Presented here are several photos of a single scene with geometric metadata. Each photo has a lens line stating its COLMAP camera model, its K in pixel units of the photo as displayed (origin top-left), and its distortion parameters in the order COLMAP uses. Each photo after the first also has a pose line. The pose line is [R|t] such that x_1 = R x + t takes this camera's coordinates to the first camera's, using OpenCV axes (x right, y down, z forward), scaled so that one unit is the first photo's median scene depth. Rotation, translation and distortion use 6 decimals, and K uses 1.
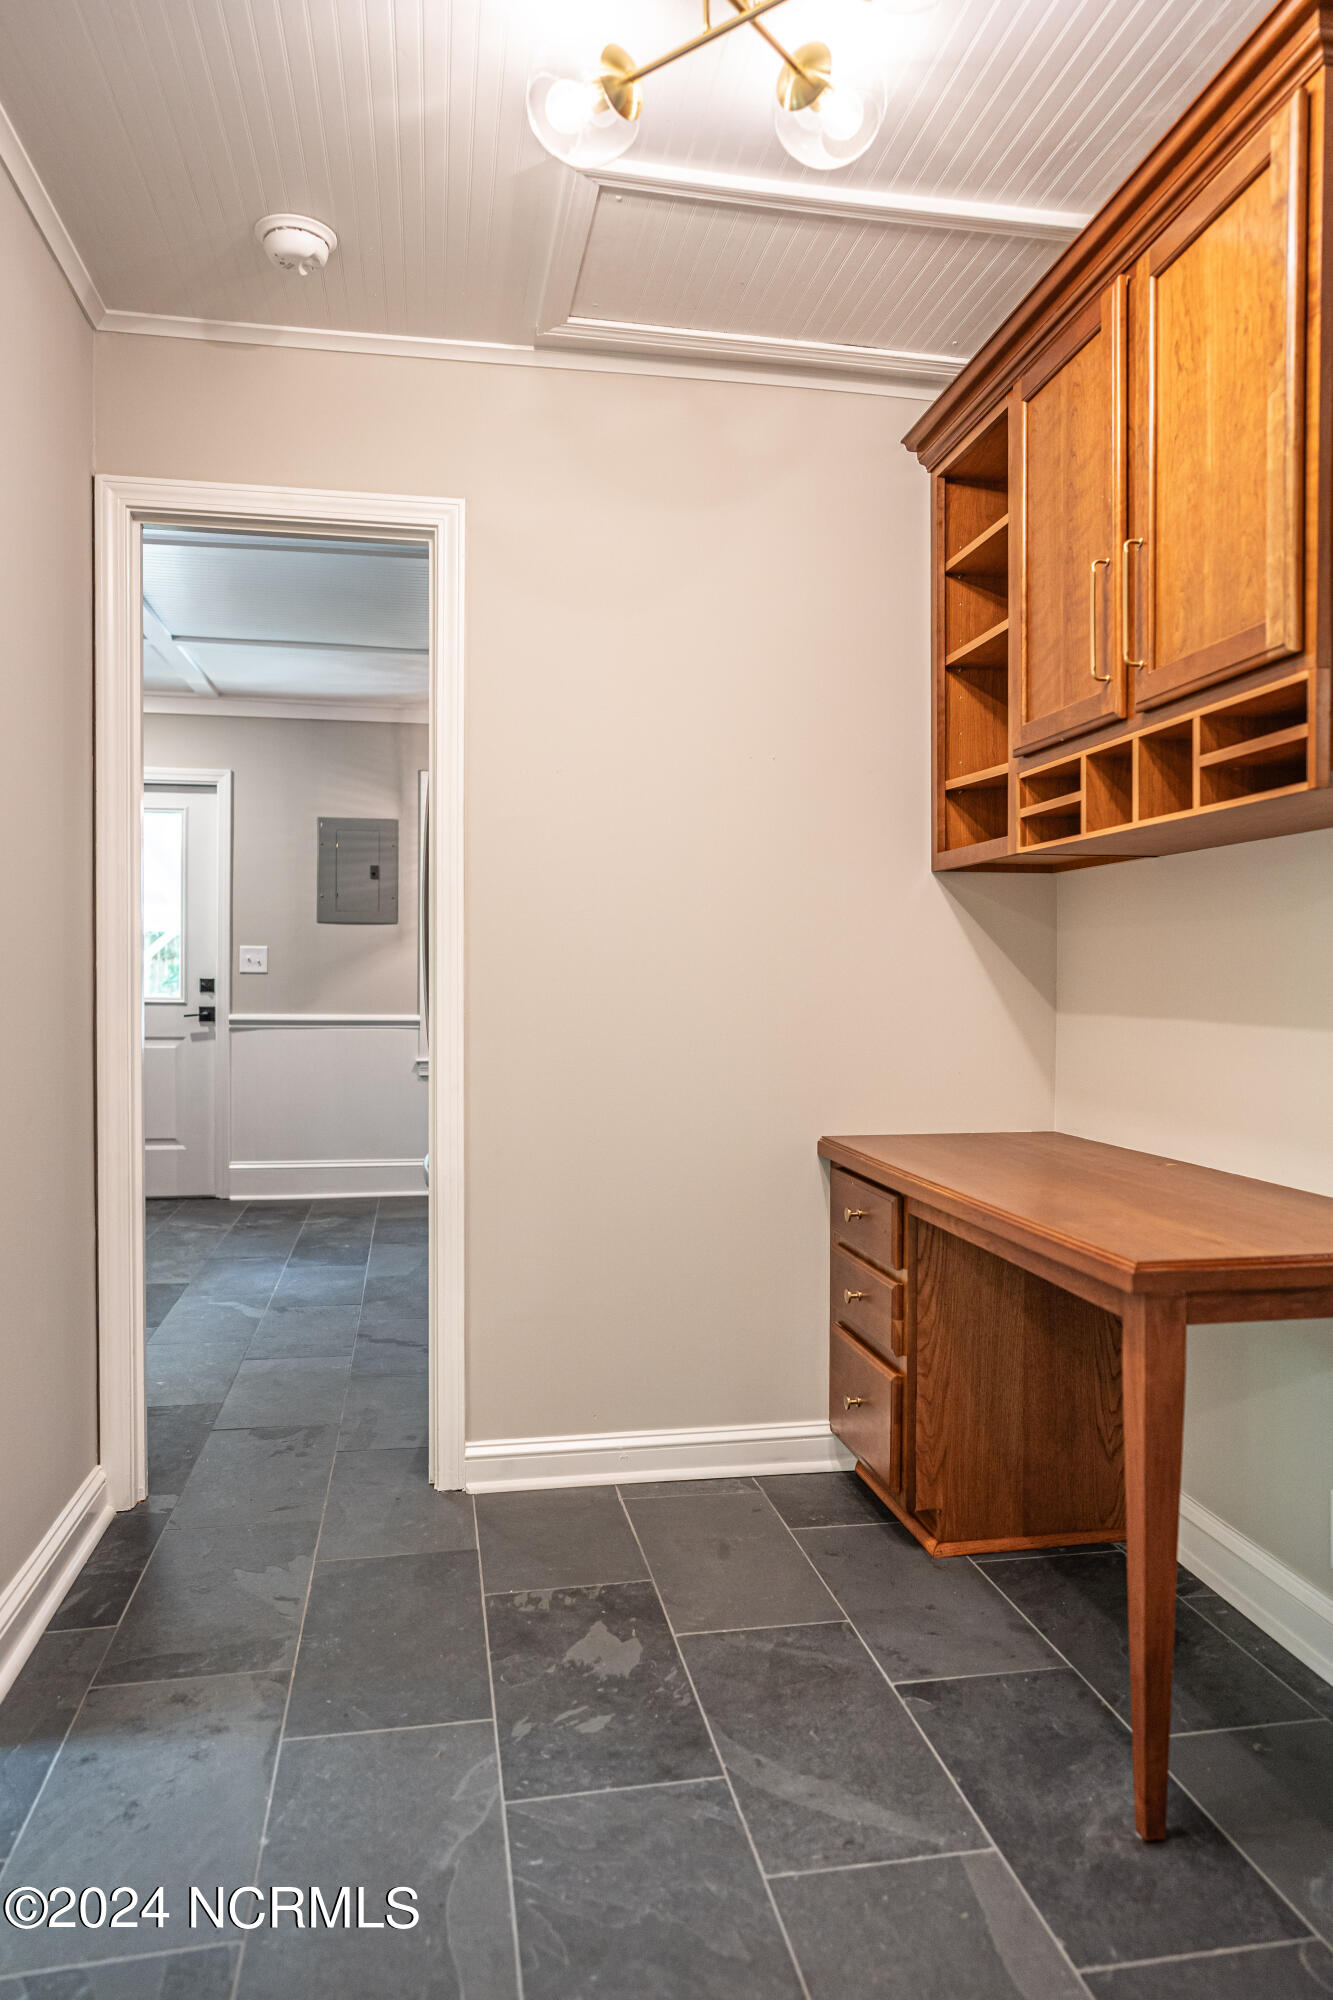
lens RADIAL K [[1334.9, 0, 670.0], [0, 1334.9, 997.8], [0, 0, 1]] dist [0.000254, 0.012123]
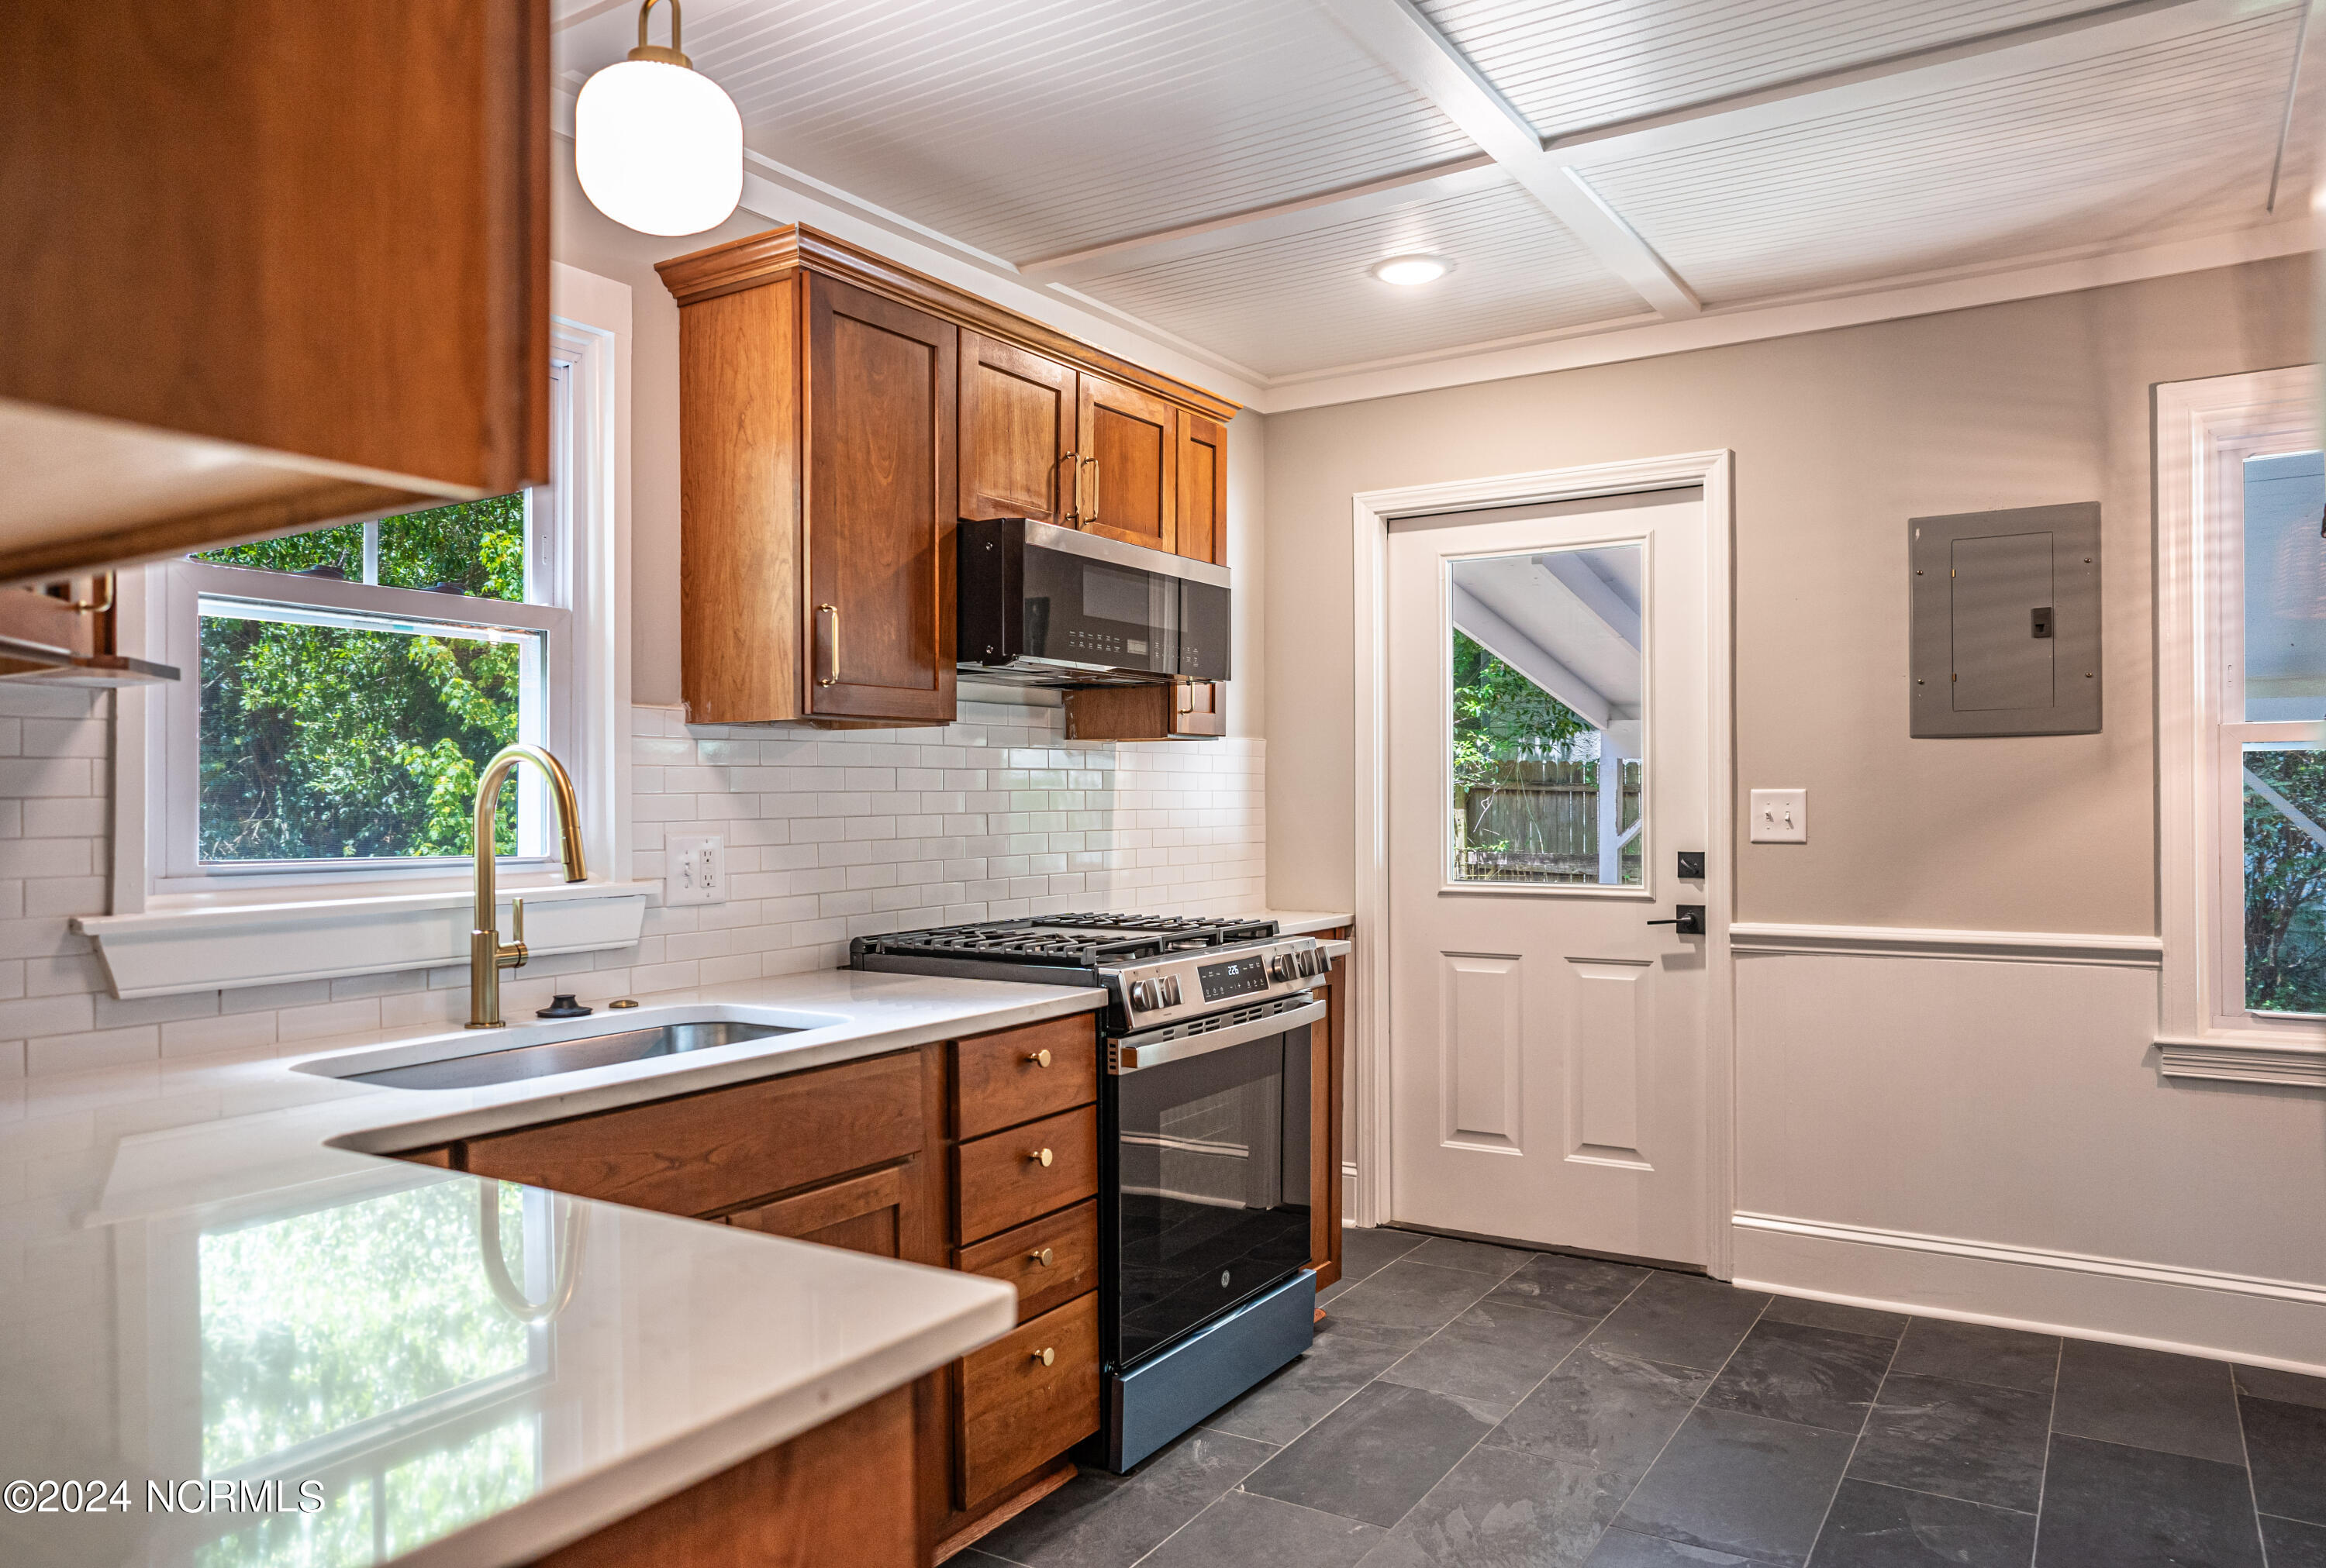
lens RADIAL K [[1560.6, 0, 1161.8], [0, 1560.6, 800.6], [0, 0, 1]] dist [-0.005176, 0.000696]
pose [[0.732981, -0.013407, -0.680117, -0.080464], [0.000950, 0.999825, -0.018686, -0.023501], [0.680248, 0.013051, 0.732866, 0.406177]]
